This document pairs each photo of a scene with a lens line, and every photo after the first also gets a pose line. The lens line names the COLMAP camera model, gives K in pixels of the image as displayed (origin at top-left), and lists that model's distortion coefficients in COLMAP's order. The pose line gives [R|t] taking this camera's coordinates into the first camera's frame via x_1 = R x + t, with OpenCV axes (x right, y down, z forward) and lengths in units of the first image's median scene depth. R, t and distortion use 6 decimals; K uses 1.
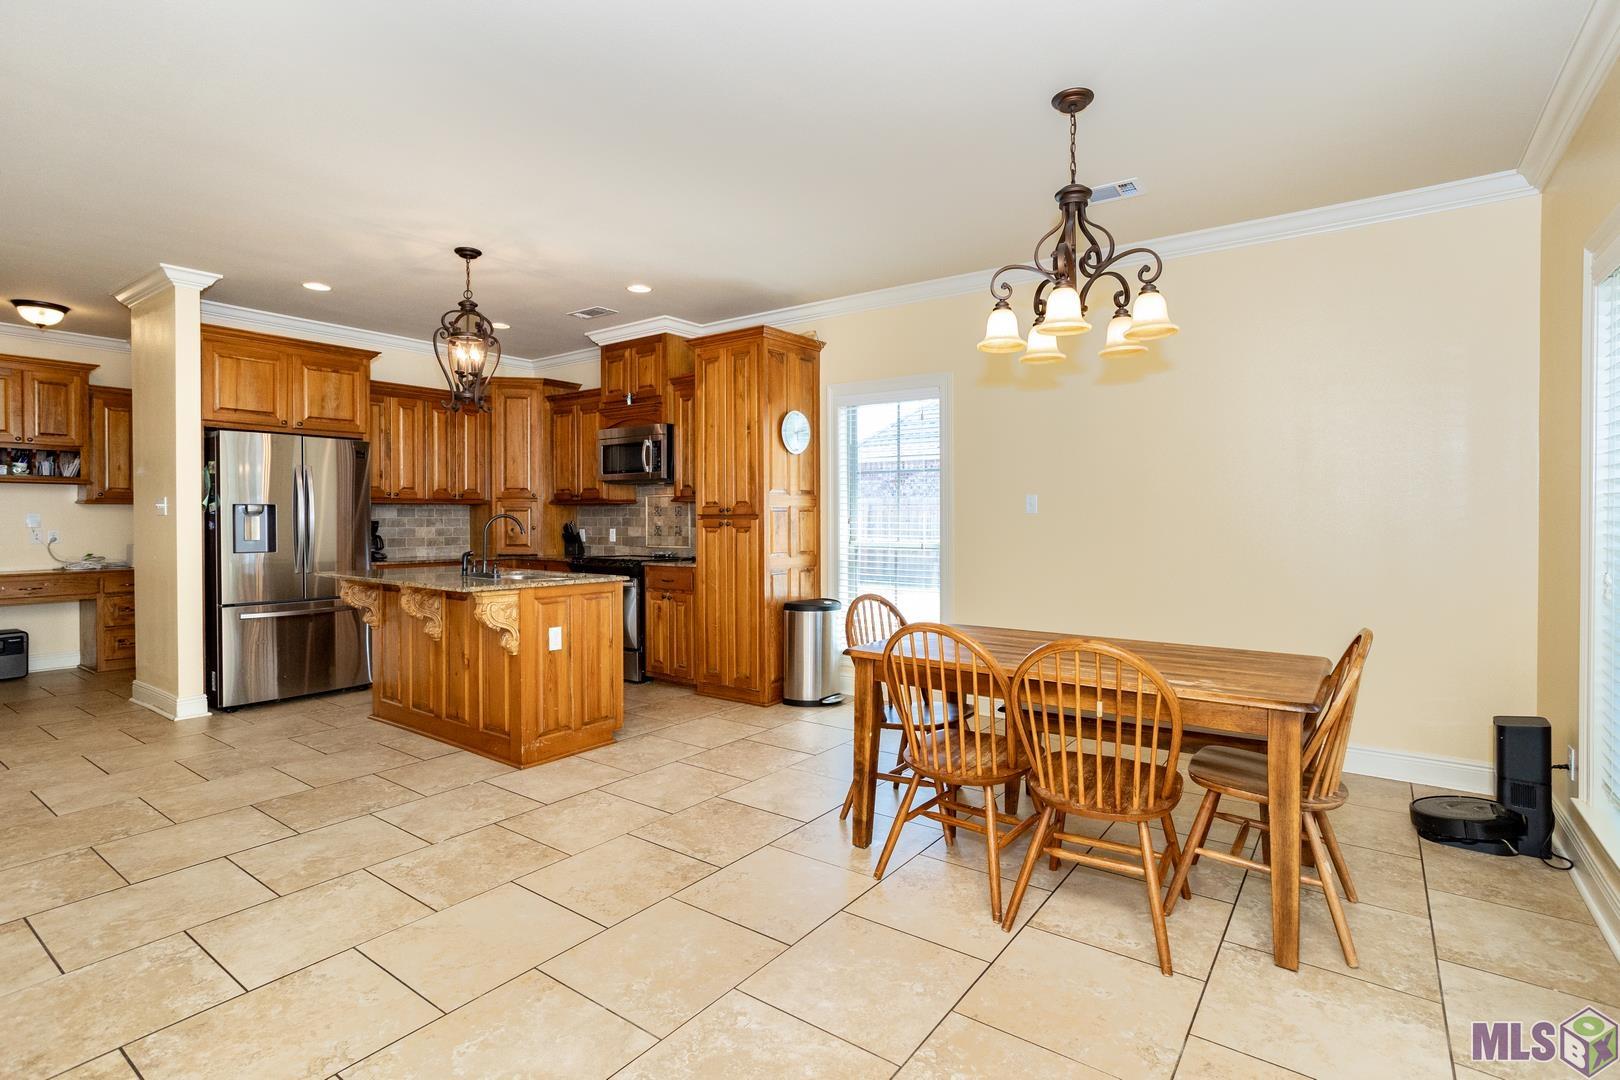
lens RADIAL K [[797.6, 0, 792.8], [0, 797.6, 524.1], [0, 0, 1]] dist [-0.054427, 0.041788]
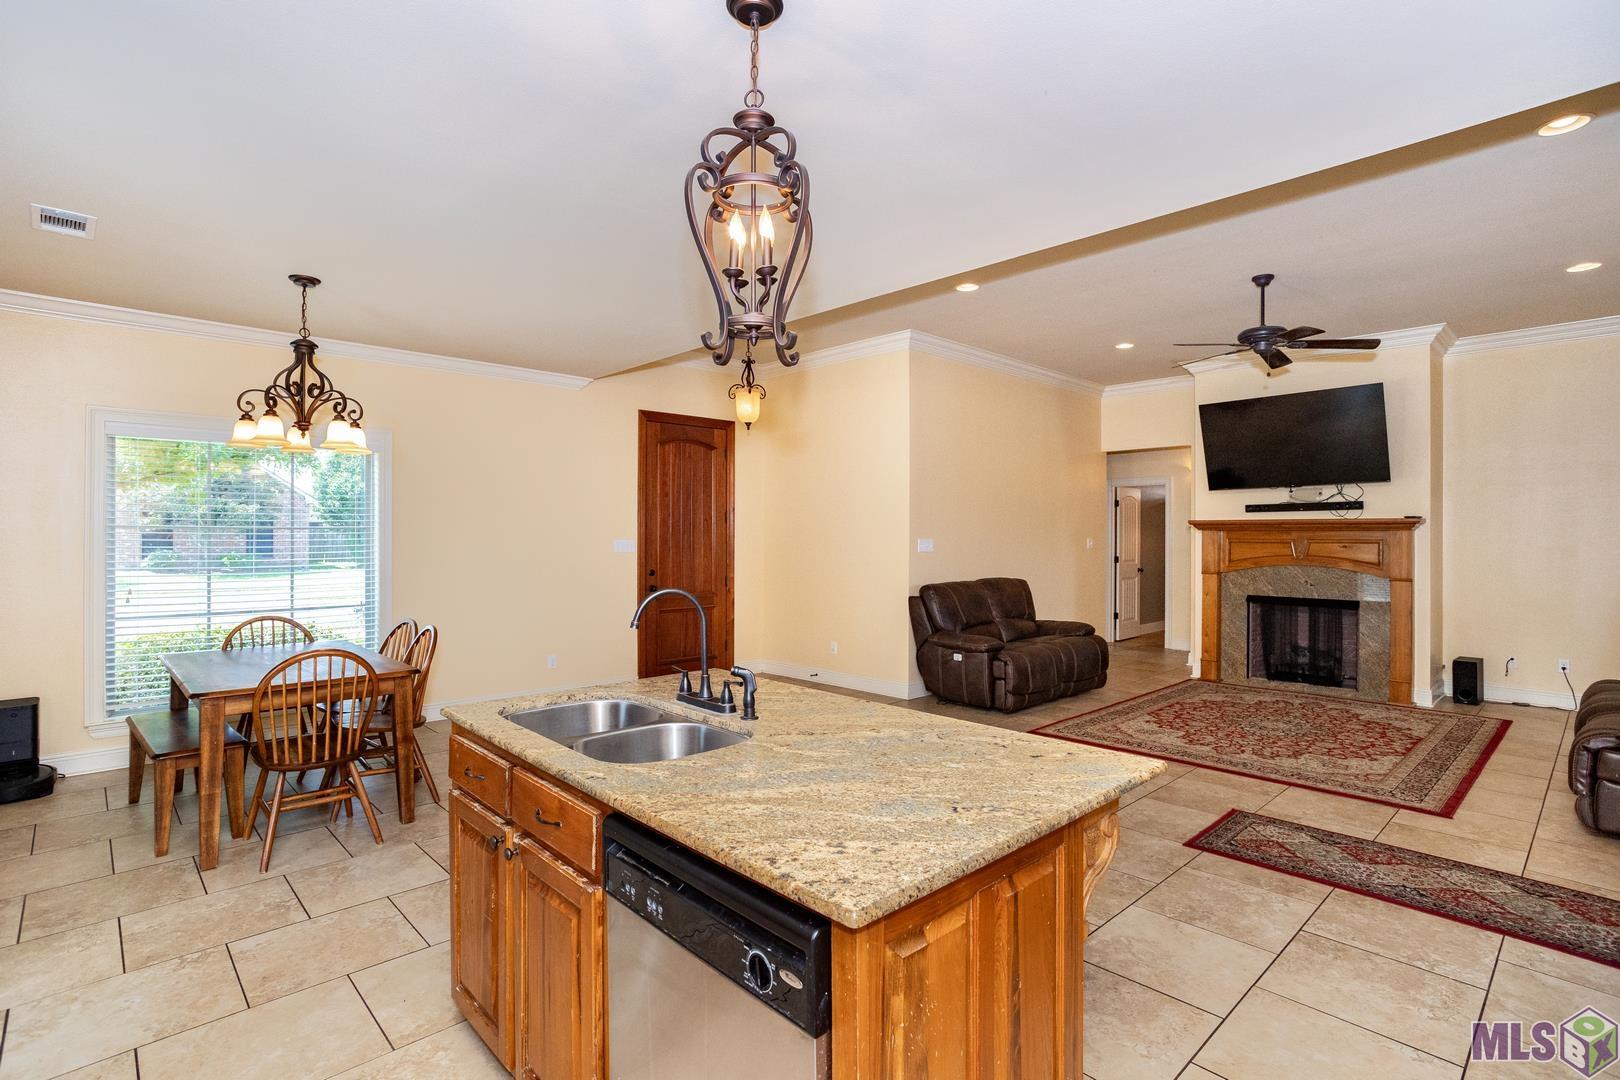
lens RADIAL K [[769.7, 0, 825.7], [0, 769.7, 533.1], [0, 0, 1]] dist [-0.032742, 0.024148]
pose [[-0.988899, -0.002053, 0.148575, -0.408342], [-0.000905, 0.999969, 0.007794, -0.040611], [-0.148586, 0.007573, -0.988870, 1.135150]]
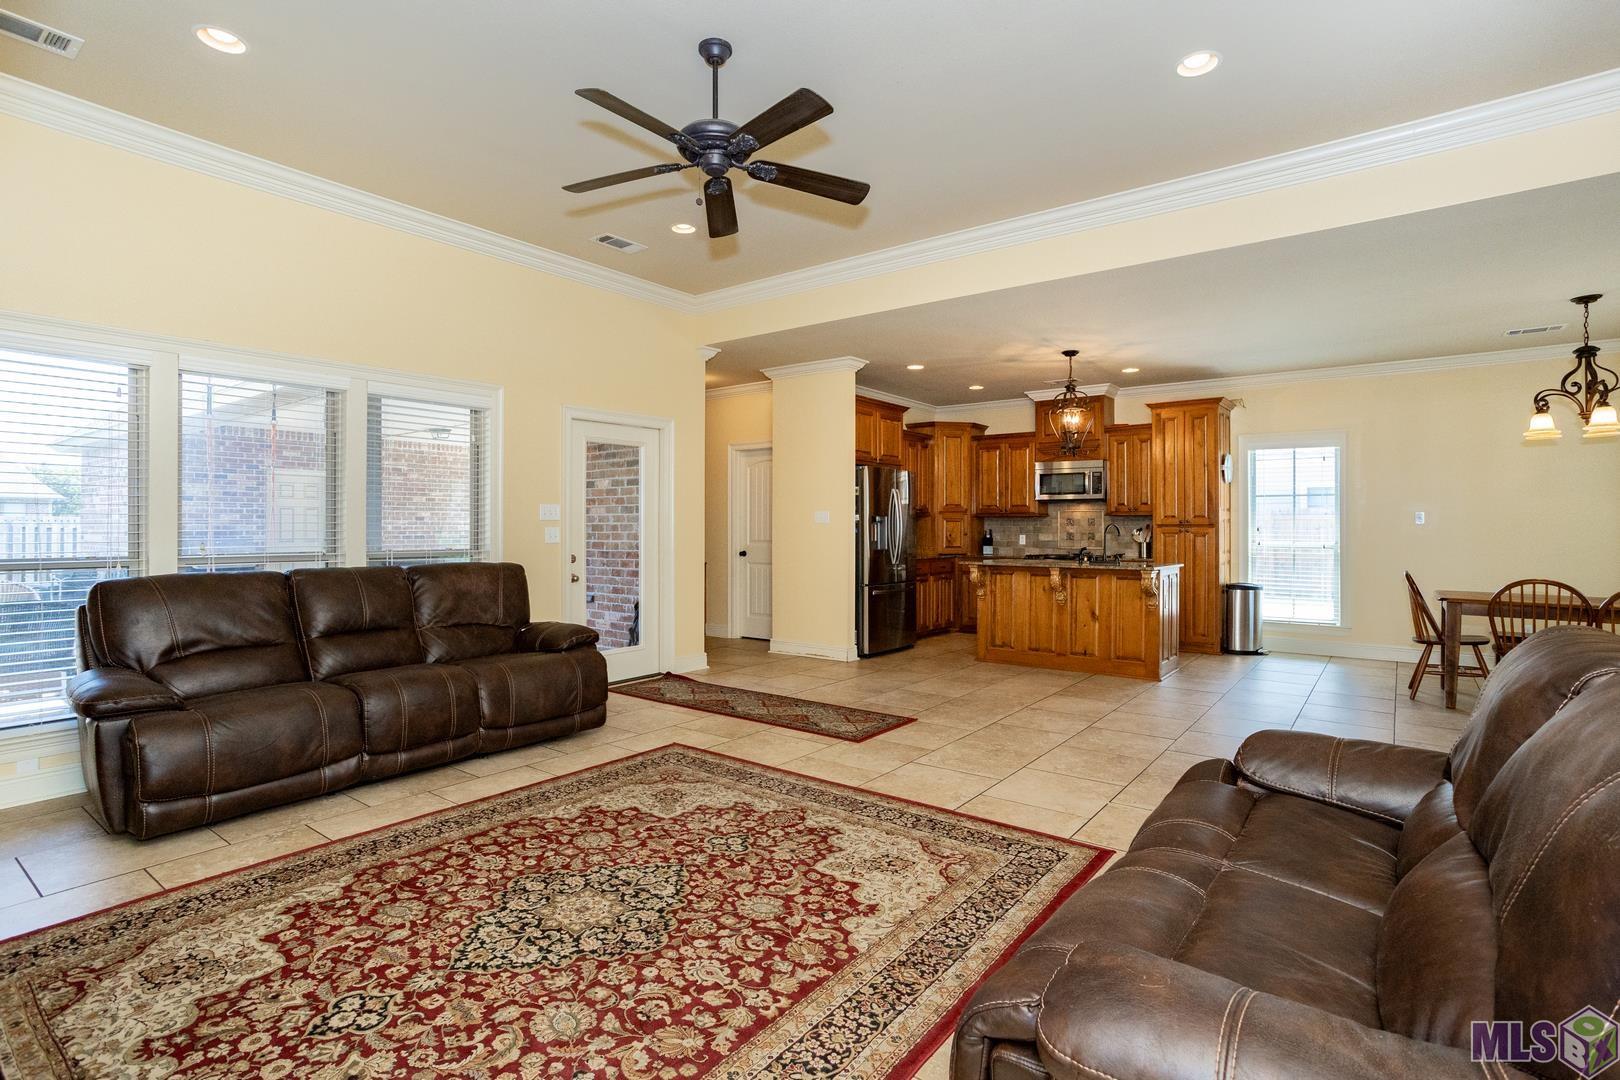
lens RADIAL K [[831.8, 0, 810.0], [0, 831.8, 540.0], [0, 0, 1]] dist [-0.050563, 0.033000]
pose [[0.999972, 0.002650, 0.007042, -0.738214], [-0.002671, 0.999992, 0.002972, 0.013254], [-0.007034, -0.002990, 0.999971, -0.486538]]
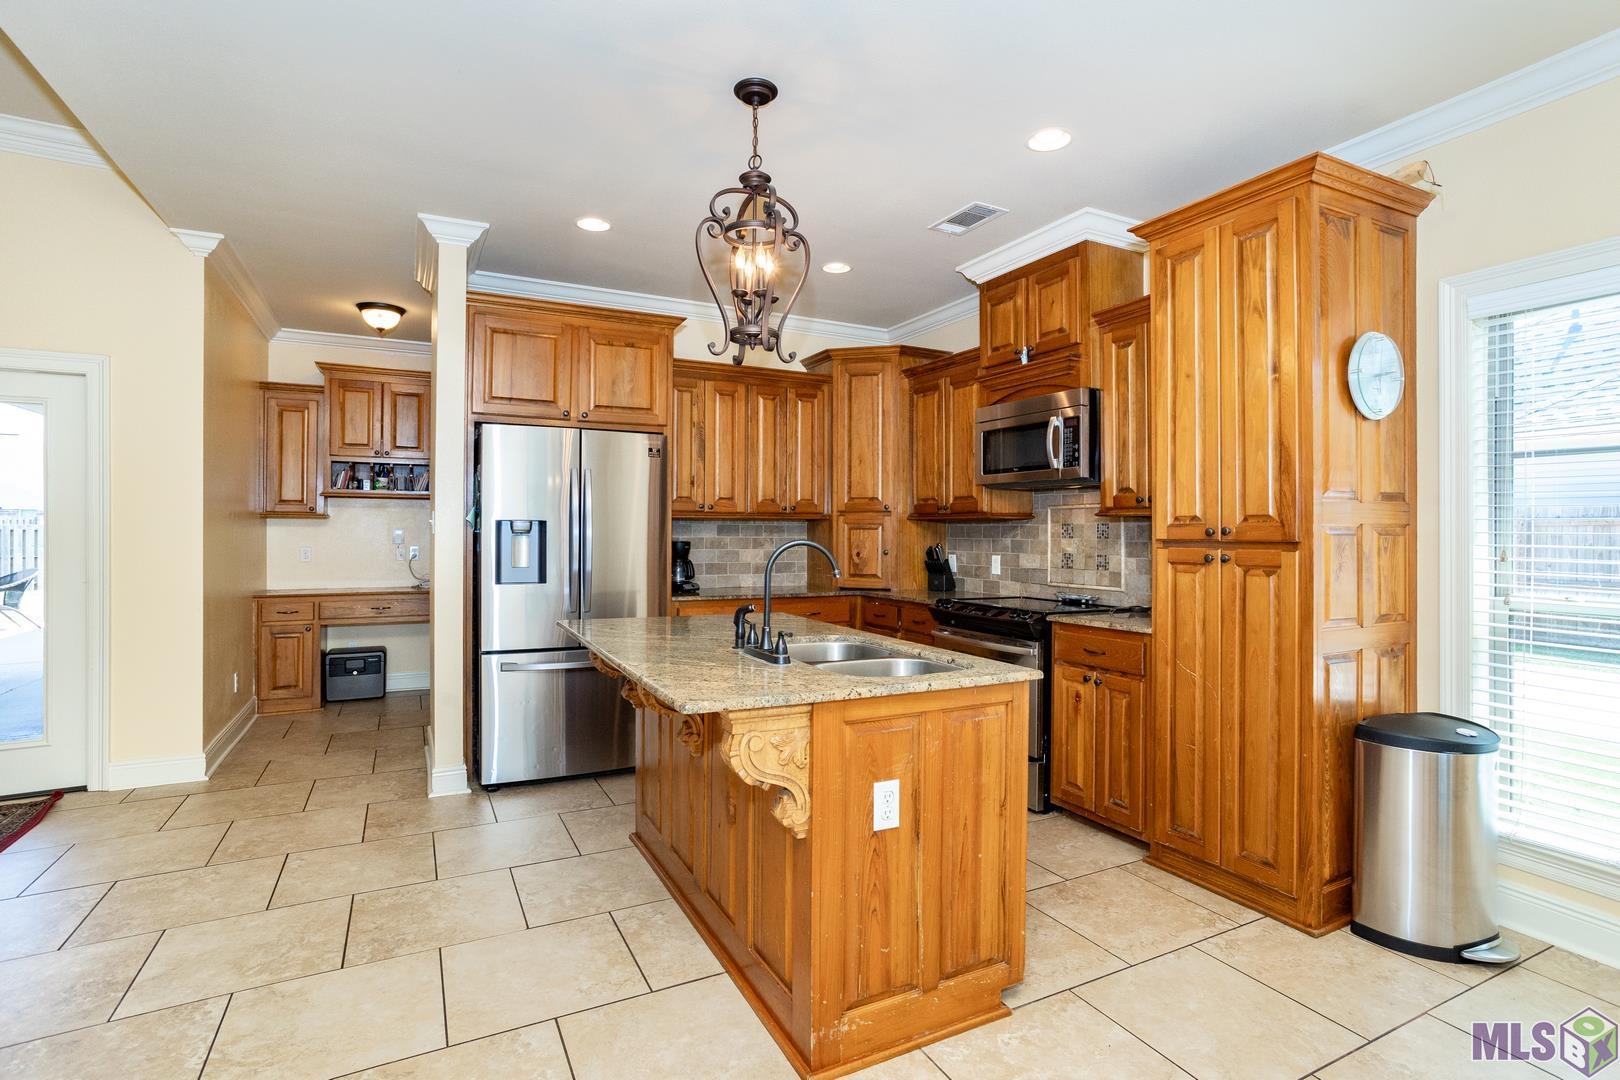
lens RADIAL K [[778.9, 0, 797.5], [0, 778.9, 527.2], [0, 0, 1]] dist [-0.049386, 0.024125]
pose [[0.895629, 0.004188, -0.444782, -0.102774], [-0.010090, 0.999890, -0.010902, -0.011952], [0.444687, 0.014252, 0.895572, 0.404835]]
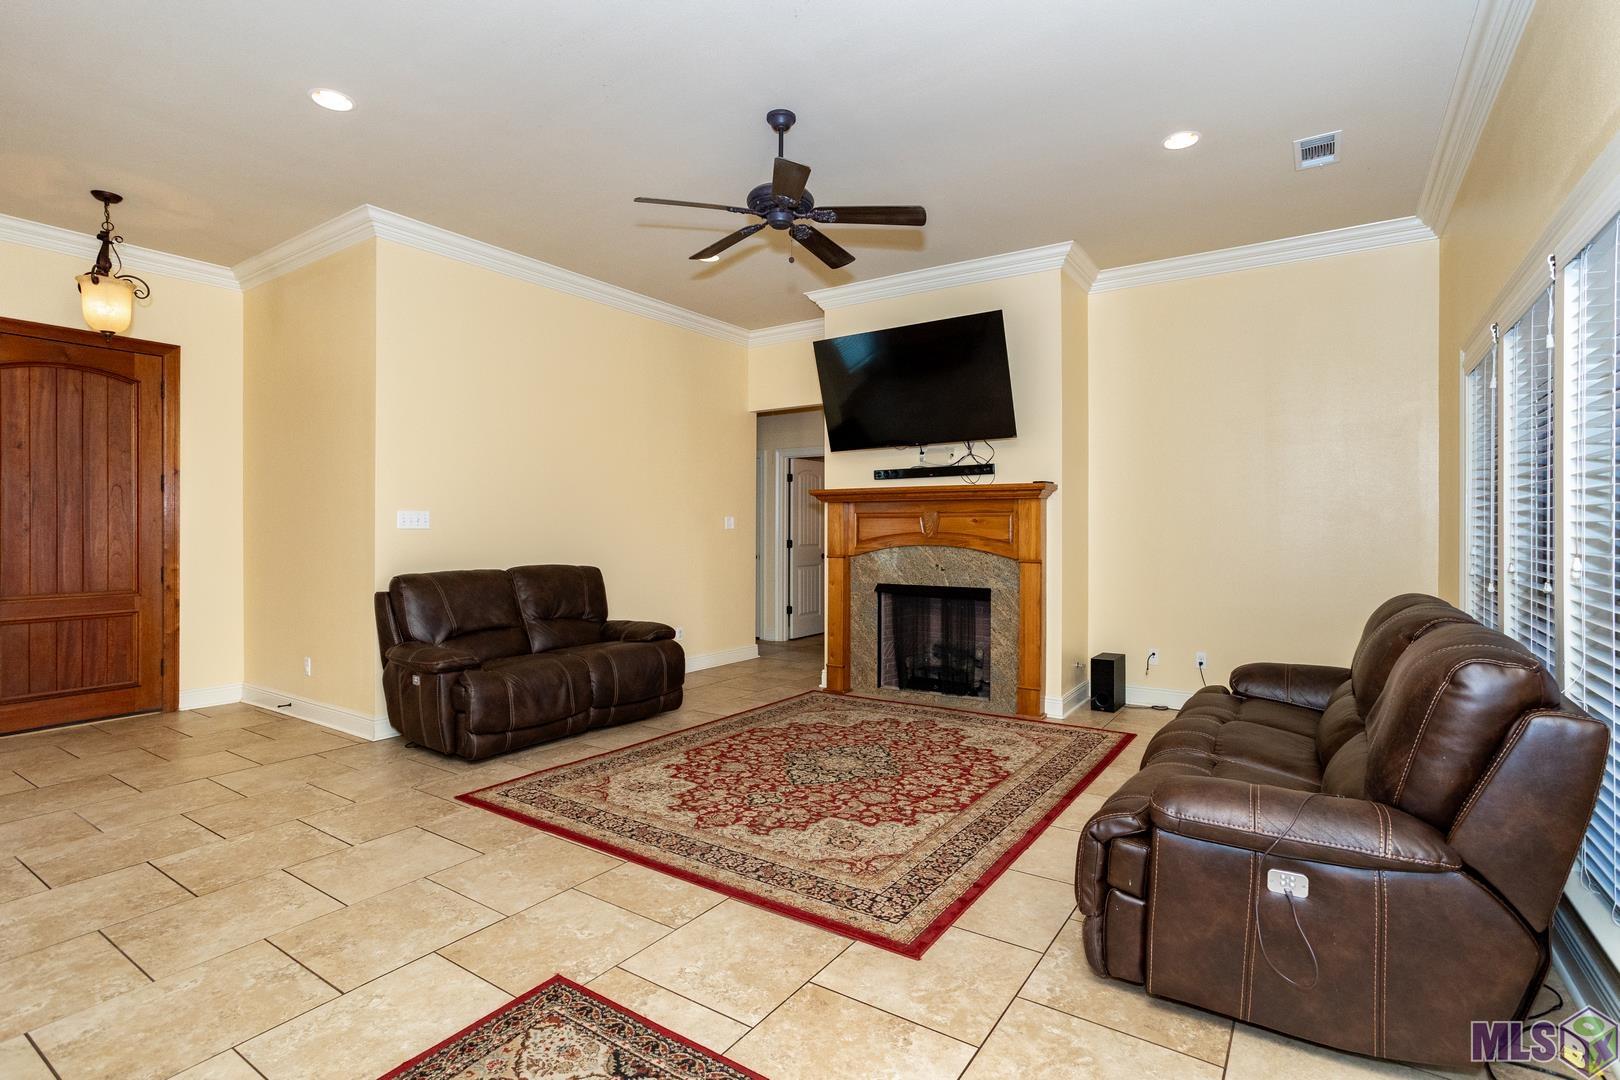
lens RADIAL K [[778.9, 0, 797.5], [0, 778.9, 527.2], [0, 0, 1]] dist [-0.049386, 0.024125]
pose [[-0.998560, 0.000708, -0.053650, -0.784305], [0.000175, 0.999951, 0.009947, -0.010557], [0.053655, 0.009923, -0.998510, 0.769054]]
